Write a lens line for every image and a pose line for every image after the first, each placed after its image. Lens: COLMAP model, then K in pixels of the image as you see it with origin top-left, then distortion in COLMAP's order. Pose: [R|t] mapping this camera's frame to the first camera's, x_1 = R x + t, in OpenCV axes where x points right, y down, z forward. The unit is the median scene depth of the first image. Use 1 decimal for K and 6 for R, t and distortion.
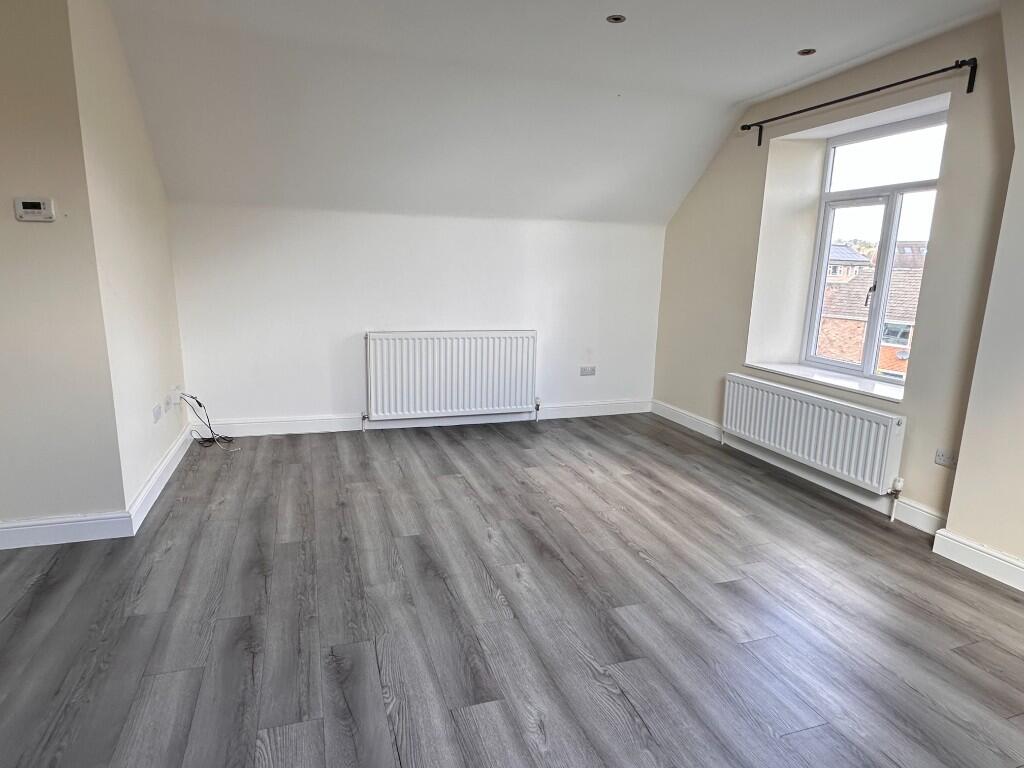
lens RADIAL K [[608.3, 0, 514.5], [0, 608.3, 386.6], [0, 0, 1]] dist [-0.005121, 0.002034]
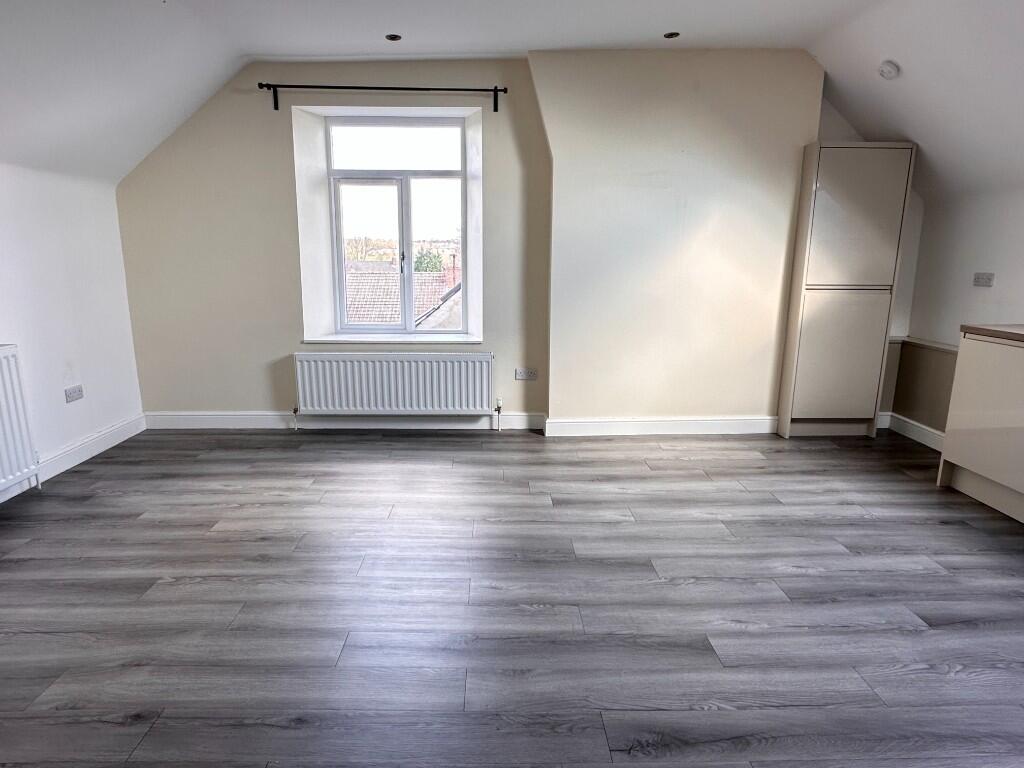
lens RADIAL K [[608.3, 0, 512.4], [0, 608.3, 383.3], [0, 0, 1]] dist [-0.005121, 0.002034]
pose [[0.299415, -0.214002, 0.929814, -0.475266], [0.187247, 0.968751, 0.162668, -0.073439], [-0.935569, 0.125399, 0.330130, 0.418699]]
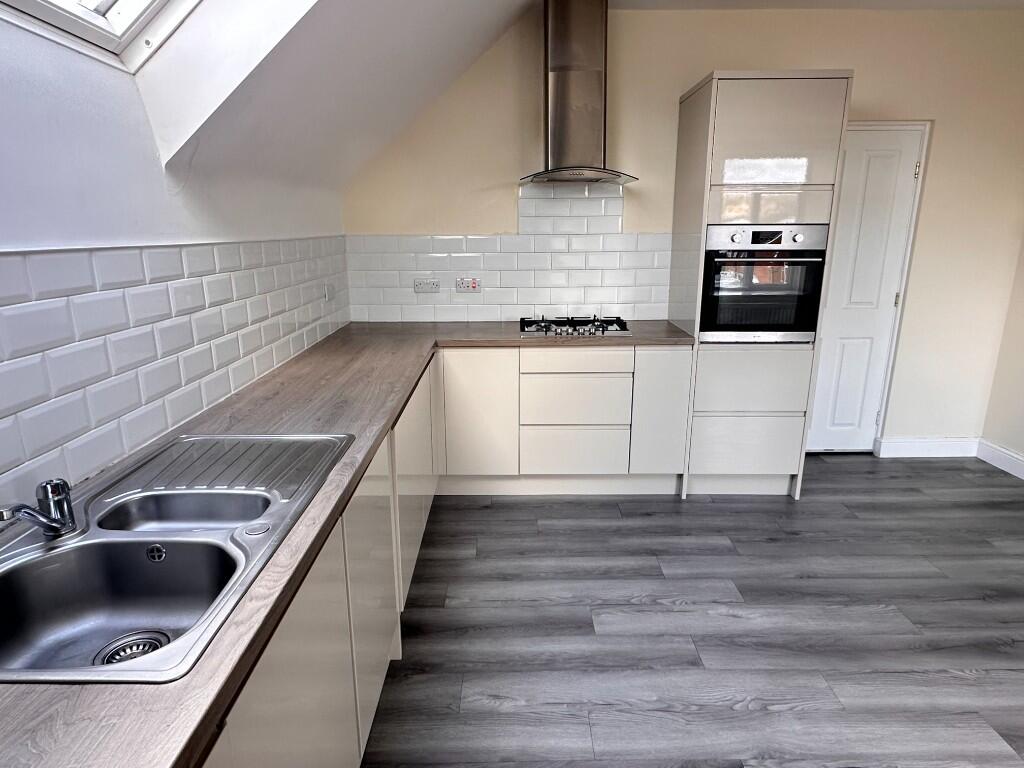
lens RADIAL K [[608.3, 0, 508.1], [0, 608.3, 387.2], [0, 0, 1]] dist [-0.005121, 0.002034]
pose [[-0.337173, 0.210512, -0.917605, 0.437234], [-0.179672, 0.942376, 0.282215, -0.056325], [0.924139, 0.260024, -0.279920, 0.186214]]
